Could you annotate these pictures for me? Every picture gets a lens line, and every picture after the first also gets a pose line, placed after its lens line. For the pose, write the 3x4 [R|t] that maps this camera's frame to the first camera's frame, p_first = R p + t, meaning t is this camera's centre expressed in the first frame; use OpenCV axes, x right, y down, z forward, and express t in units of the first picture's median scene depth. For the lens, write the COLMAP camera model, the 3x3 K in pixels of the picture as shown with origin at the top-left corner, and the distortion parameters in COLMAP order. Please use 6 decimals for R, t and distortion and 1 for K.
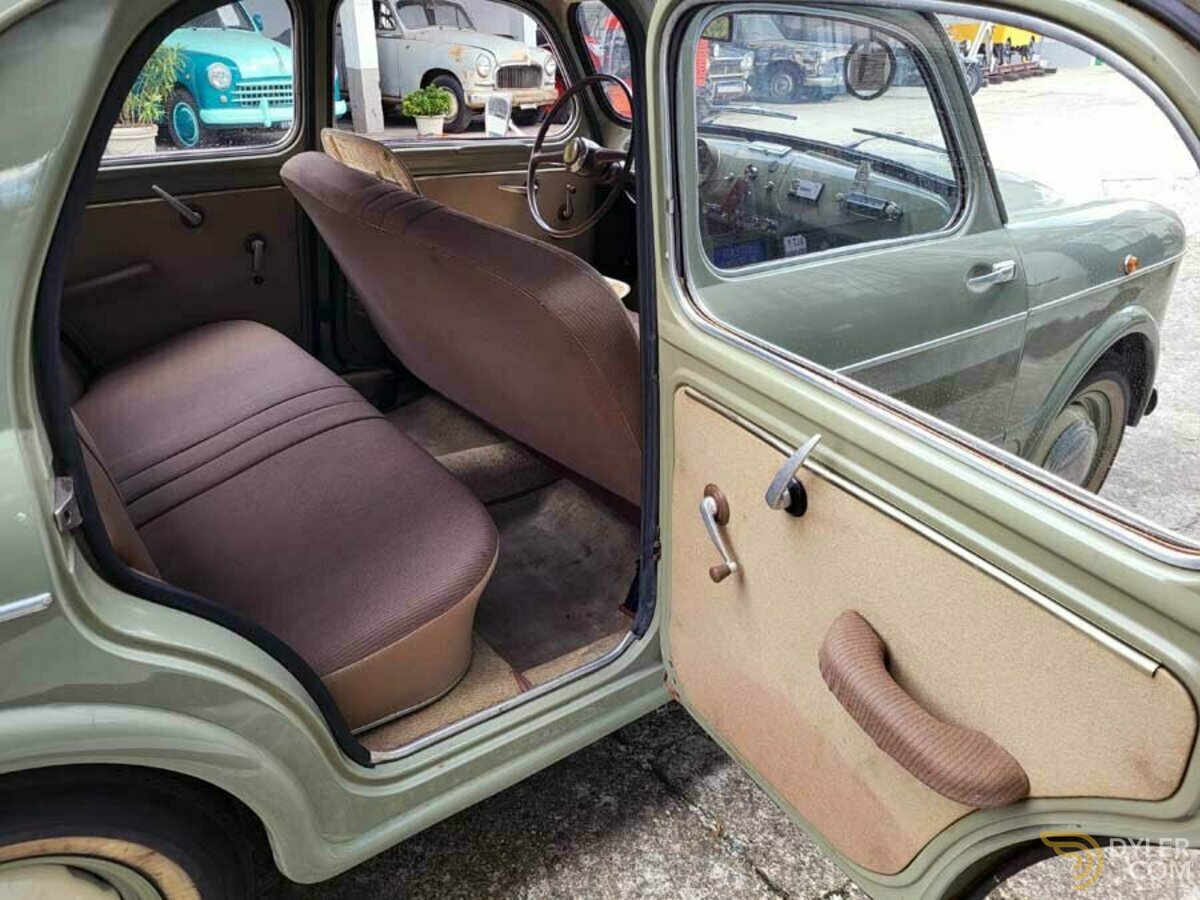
lens RADIAL K [[909.9, 0, 600.0], [0, 909.9, 450.0], [0, 0, 1]] dist [0.059184, -0.062164]
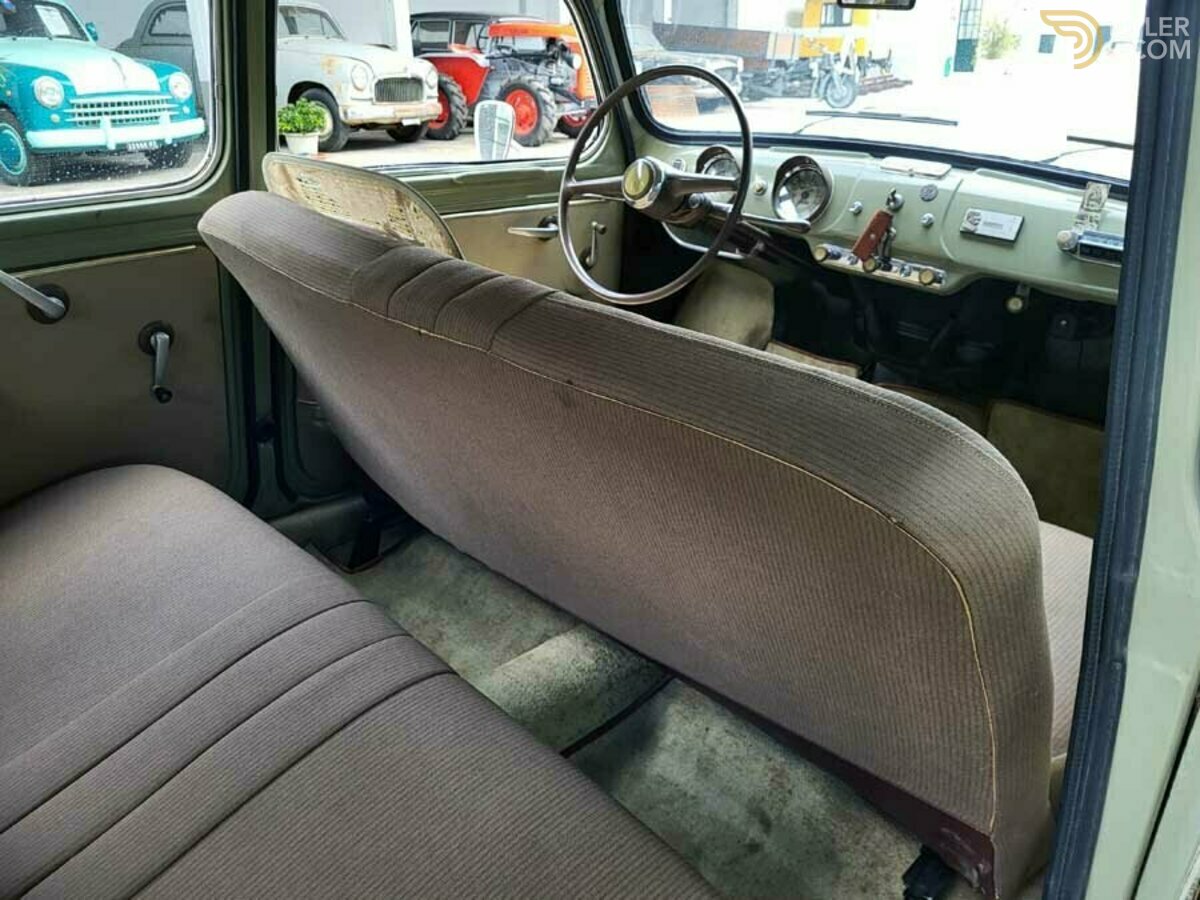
lens RADIAL K [[909.9, 0, 600.0], [0, 909.9, 450.0], [0, 0, 1]] dist [0.059184, -0.062164]
pose [[0.988839, -0.063432, 0.134807, -0.043650], [0.065429, 0.997803, -0.010425, -0.032217], [-0.133850, 0.019129, 0.990817, 0.090057]]
